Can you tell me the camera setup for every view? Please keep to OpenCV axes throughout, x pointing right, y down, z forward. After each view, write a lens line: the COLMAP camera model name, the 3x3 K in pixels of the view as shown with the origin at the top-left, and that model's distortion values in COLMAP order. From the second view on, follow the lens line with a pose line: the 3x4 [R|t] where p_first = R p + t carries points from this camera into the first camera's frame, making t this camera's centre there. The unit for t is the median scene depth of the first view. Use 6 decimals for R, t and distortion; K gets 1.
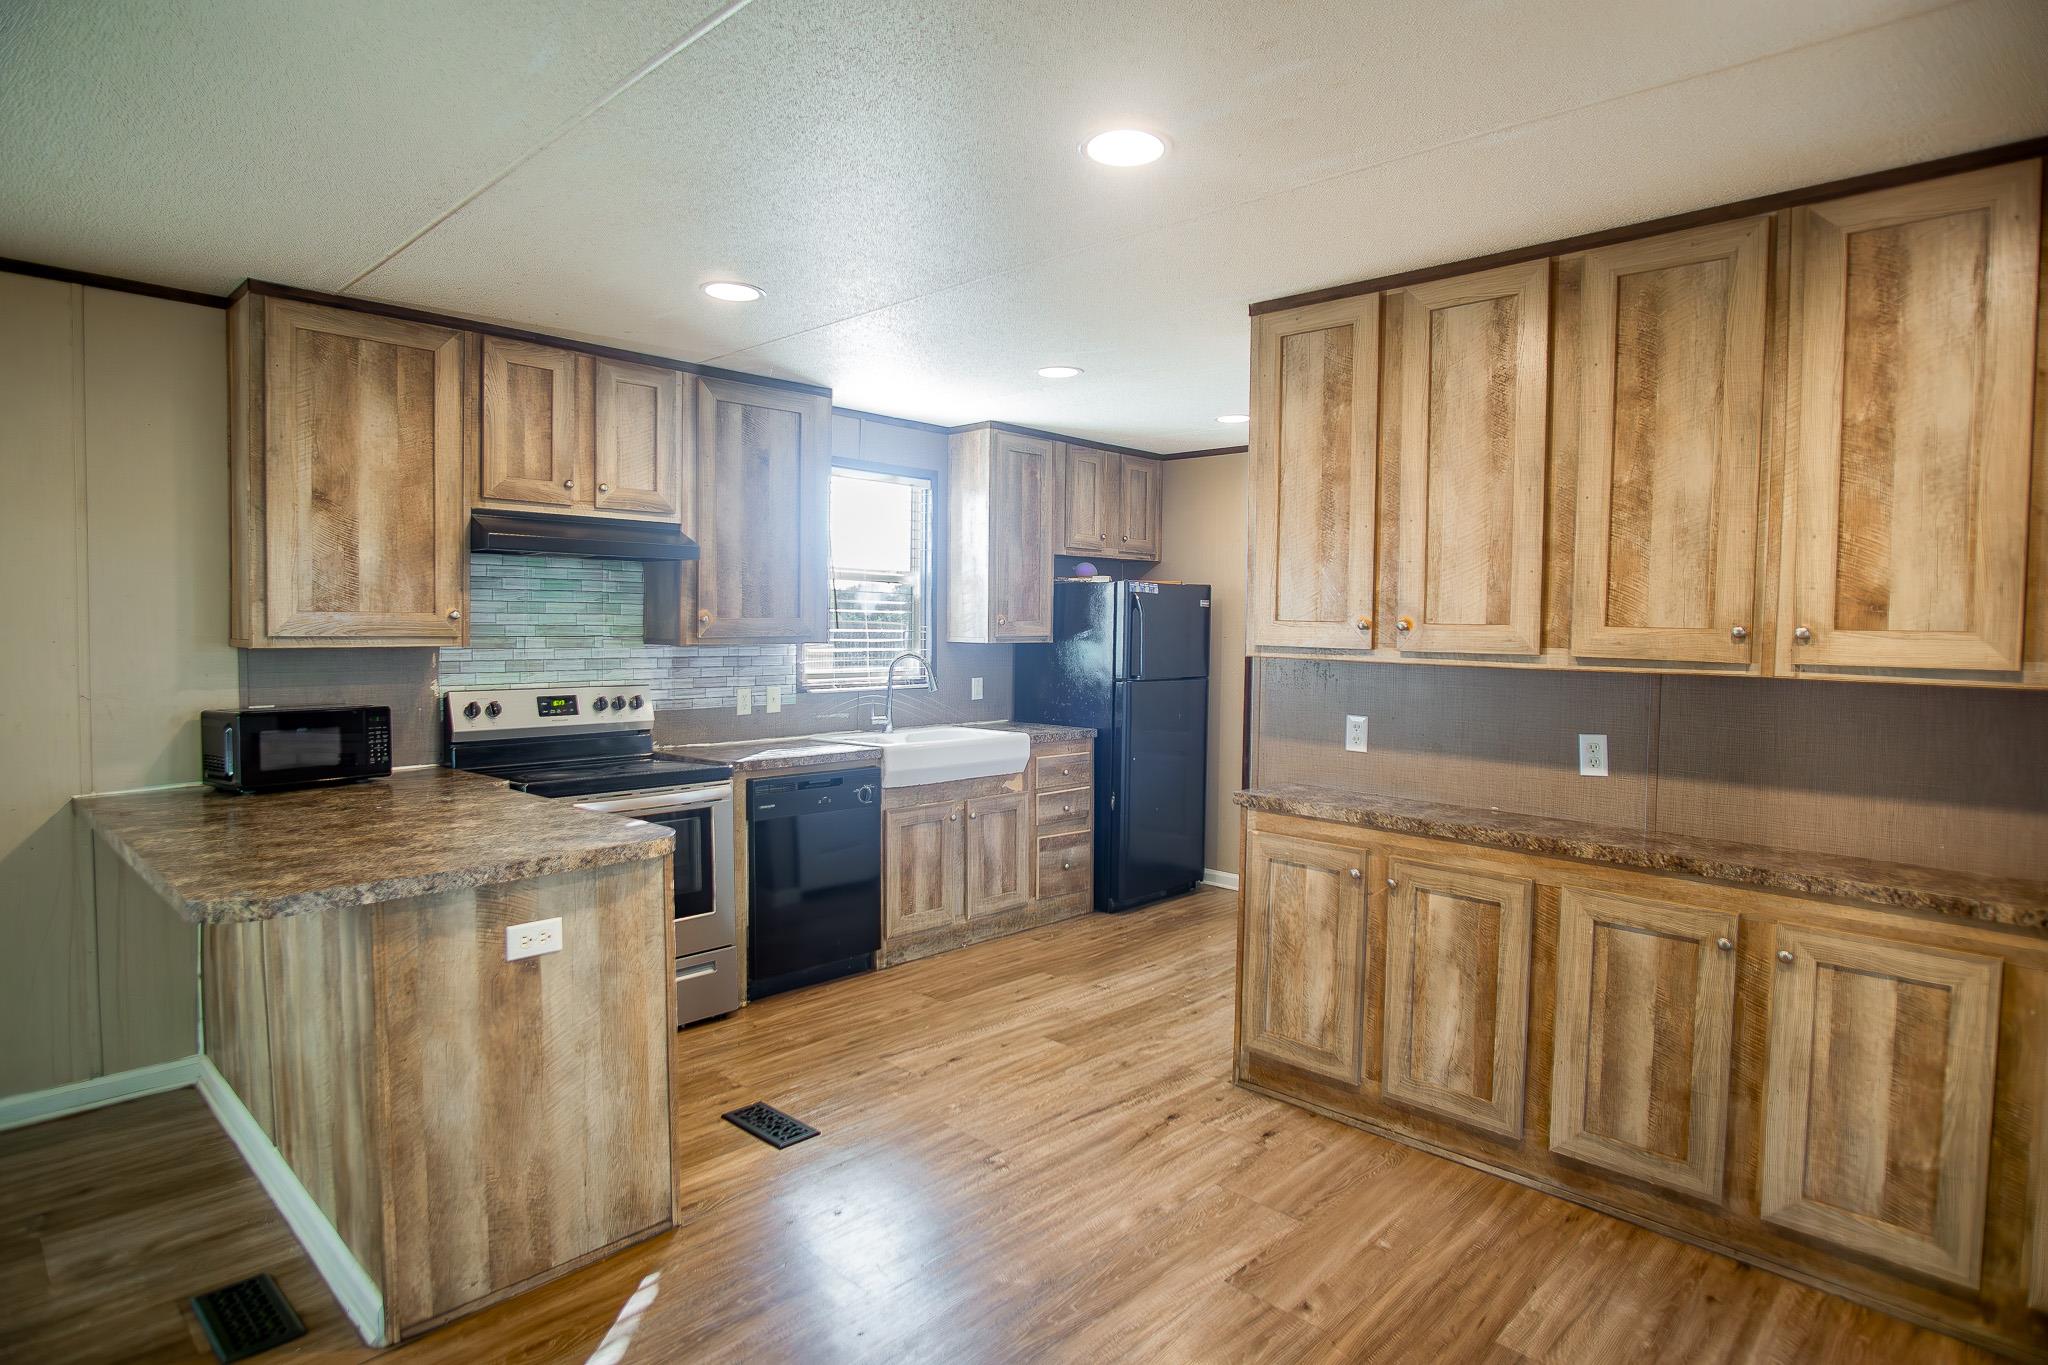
lens RADIAL K [[1097.5, 0, 1019.0], [0, 1097.5, 667.5], [0, 0, 1]] dist [-0.023967, 0.001993]
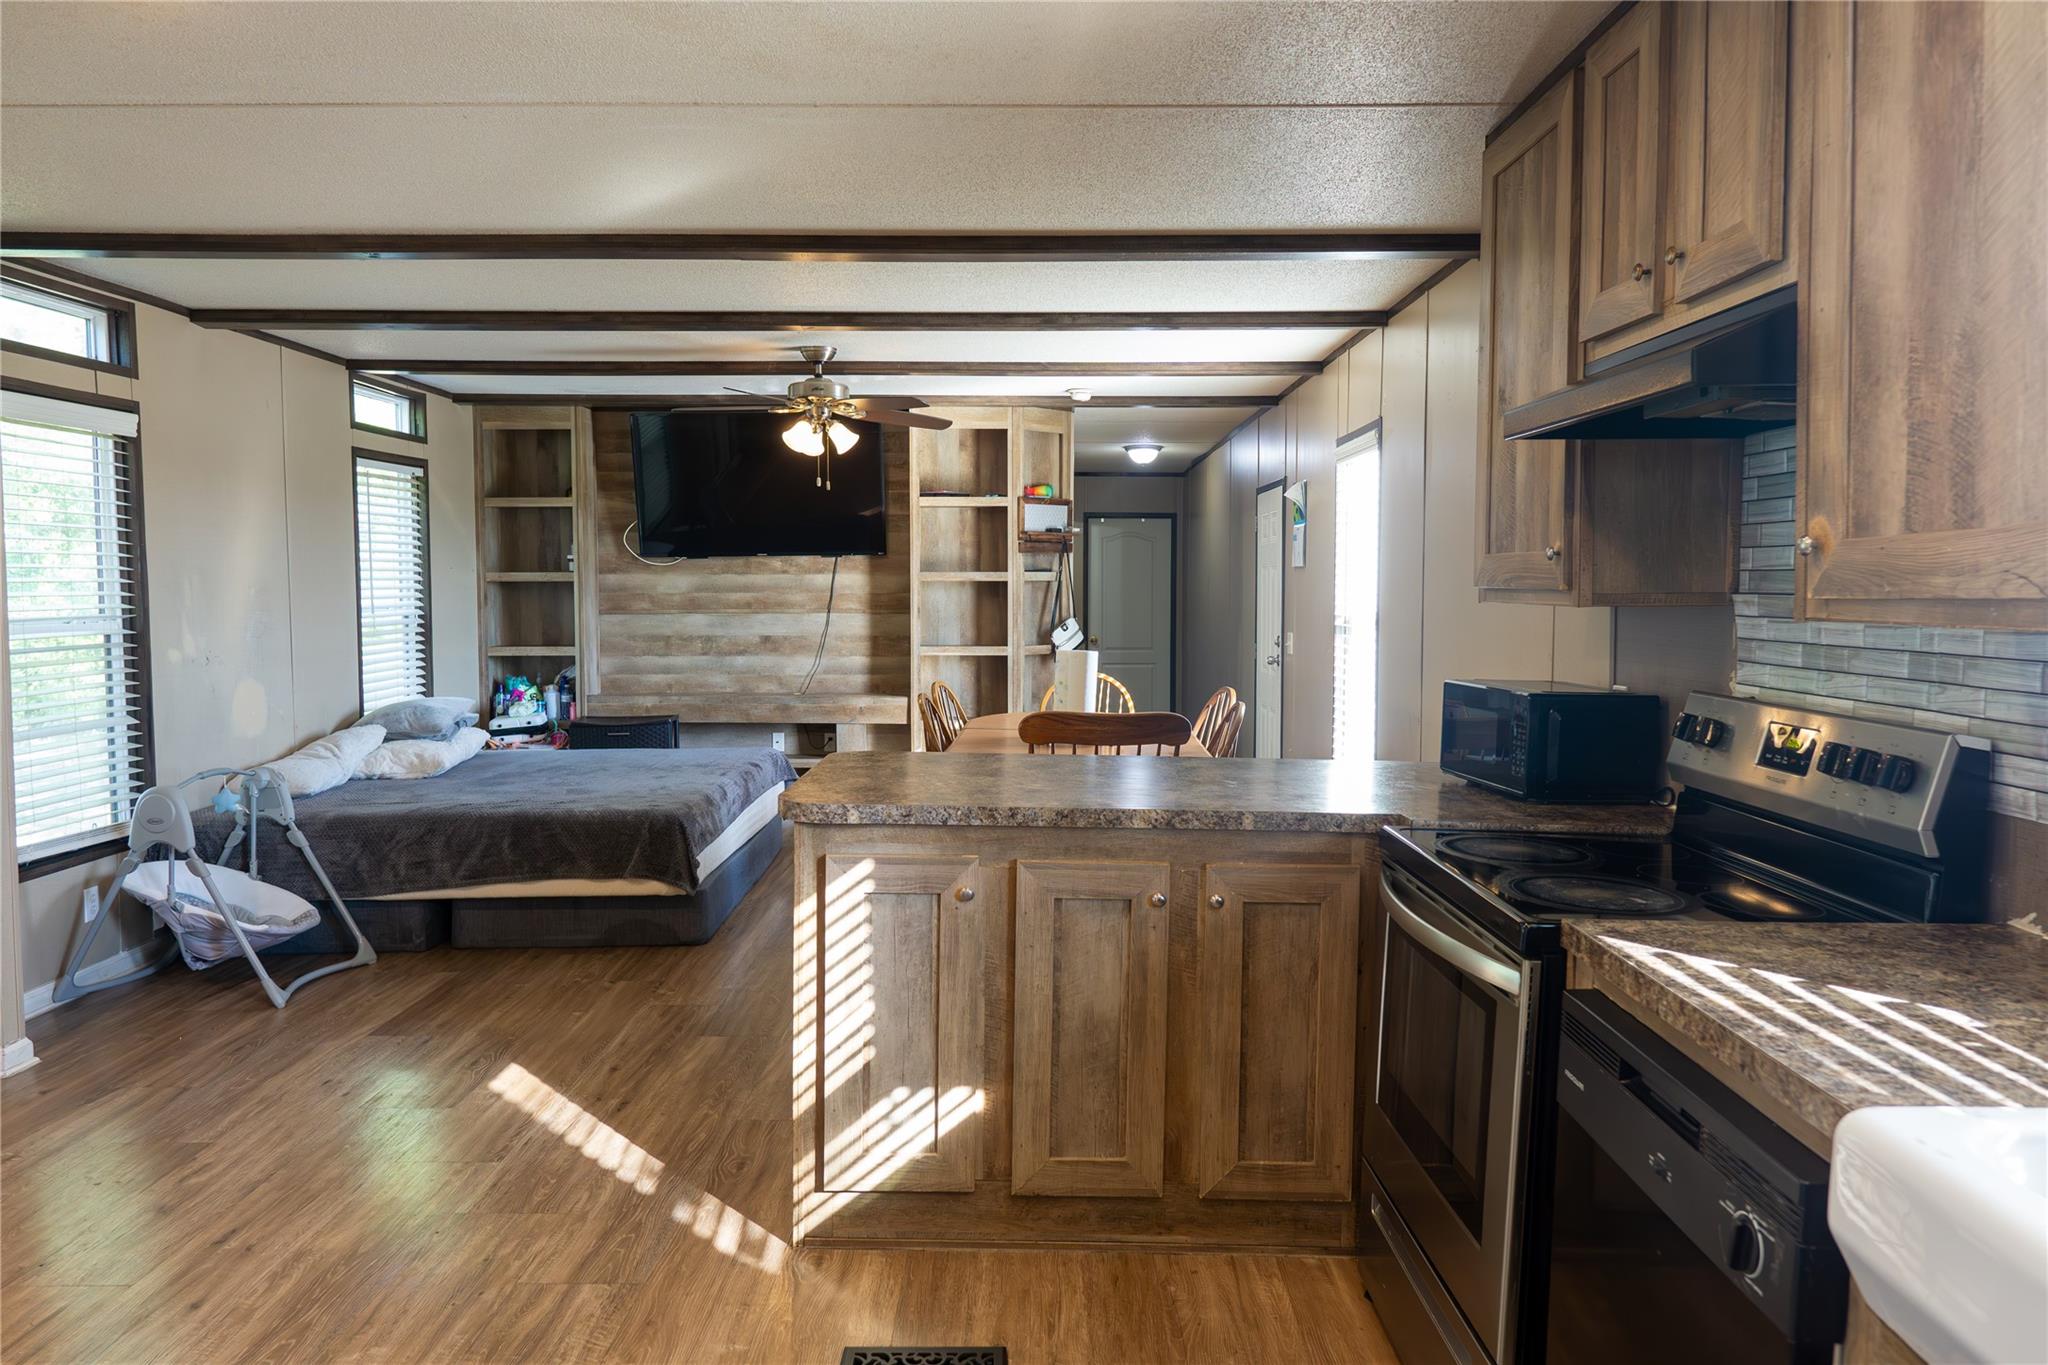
lens RADIAL K [[1419.3, 0, 1038.8], [0, 1419.3, 678.7], [0, 0, 1]] dist [0.003451, -0.012598]
pose [[-0.722210, 0.036759, -0.690696, 0.257107], [-0.036581, 0.995159, 0.091212, -0.044980], [0.690705, 0.091141, -0.717370, 1.527396]]
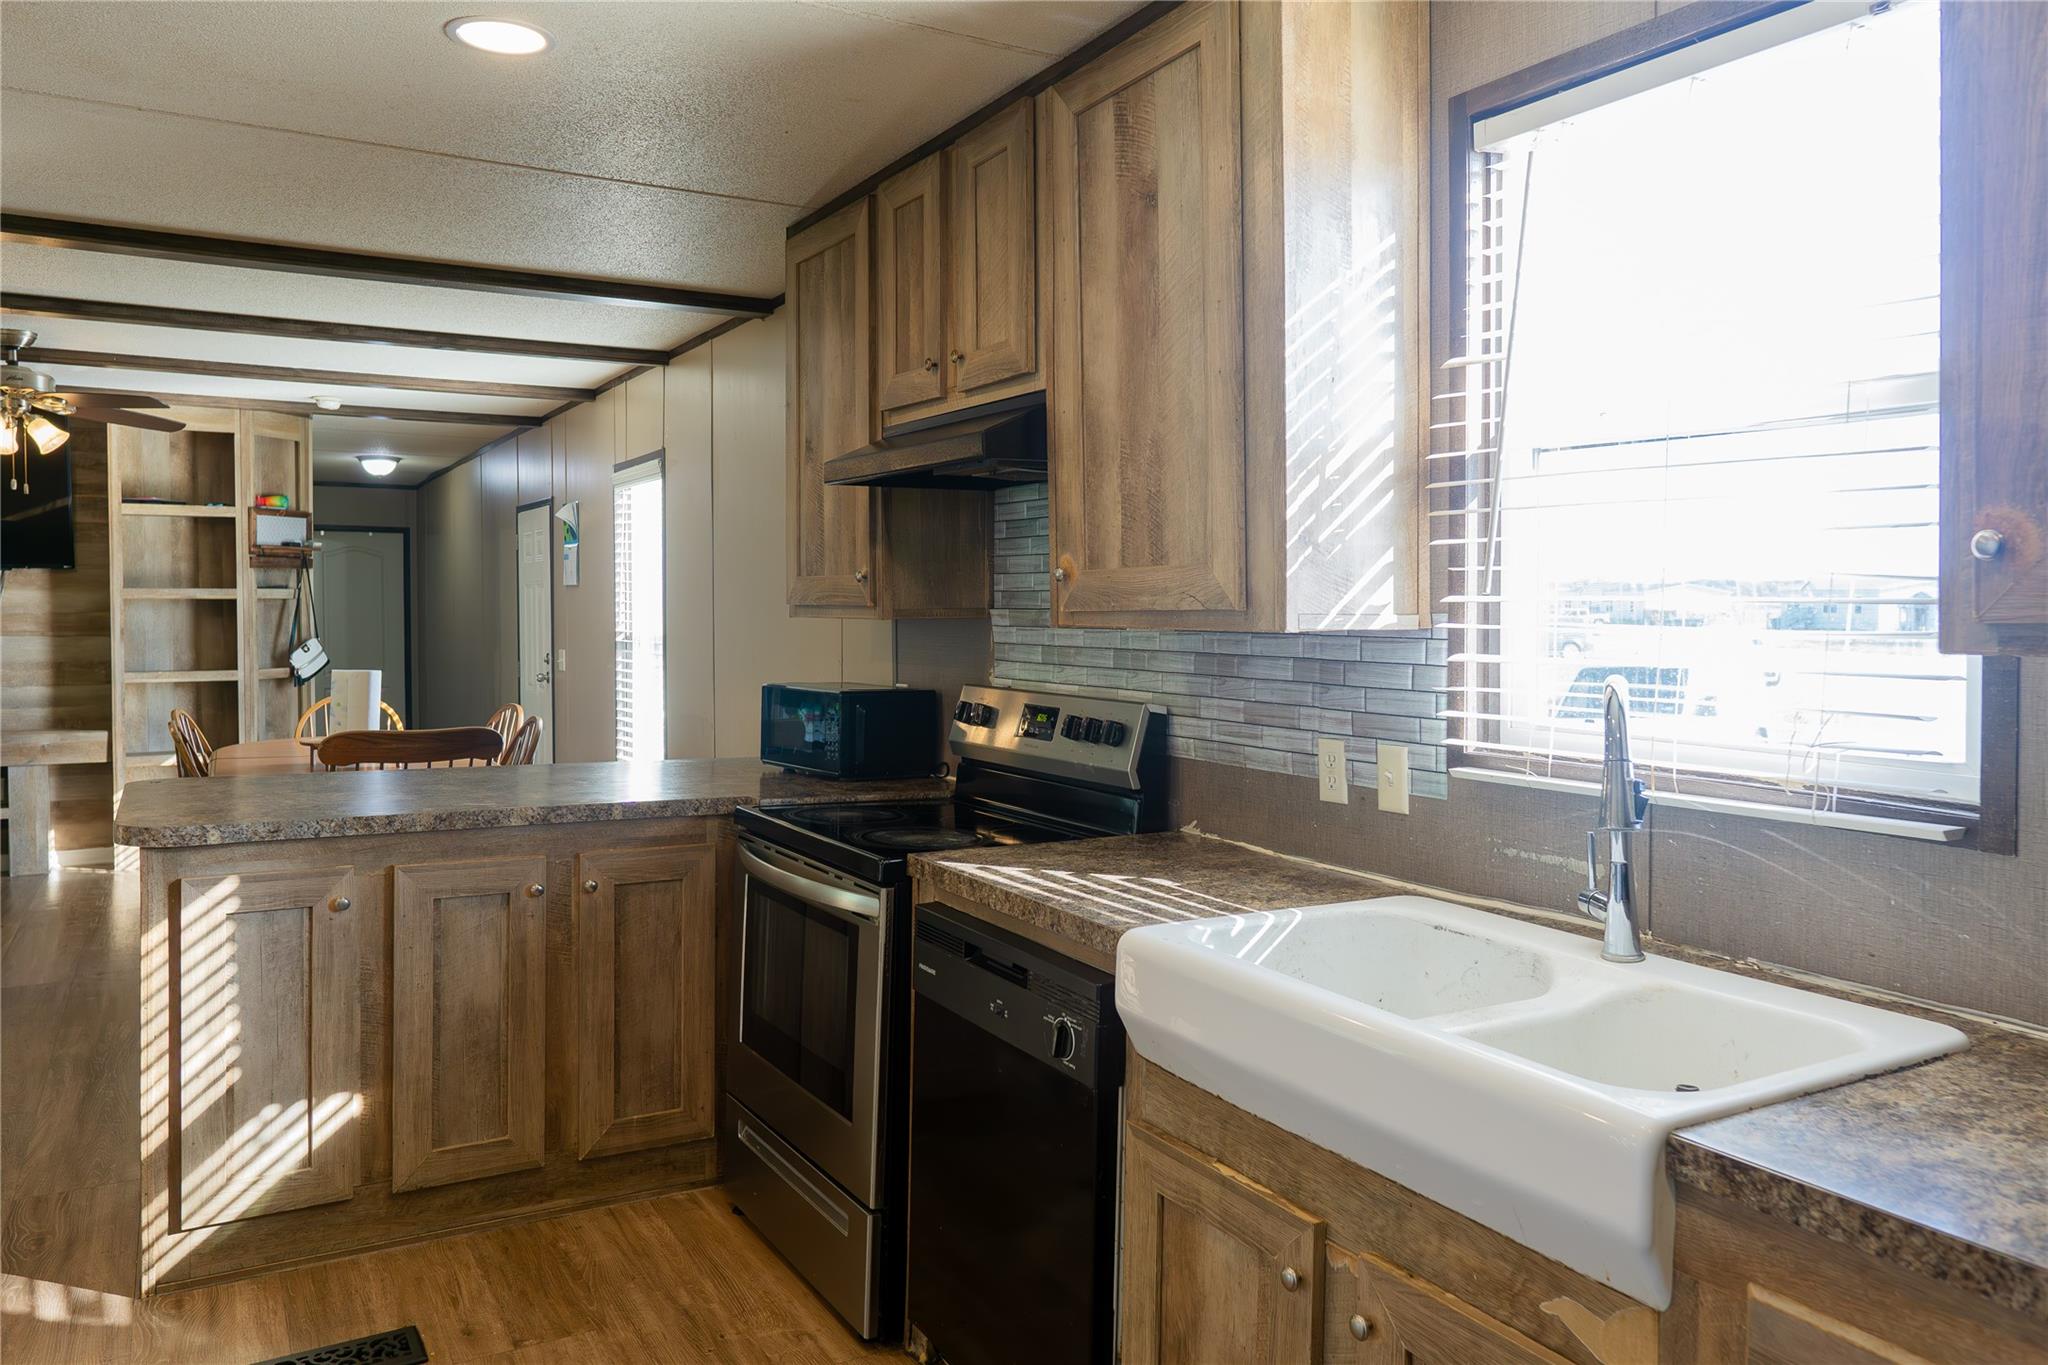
lens RADIAL K [[1419.3, 0, 1054.4], [0, 1419.3, 645.7], [0, 0, 1]] dist [0.003451, -0.012598]
pose [[-0.257423, 0.019729, -0.966097, 0.435673], [-0.044521, 0.998488, 0.032253, -0.042526], [0.965273, 0.051314, -0.256156, 1.535503]]
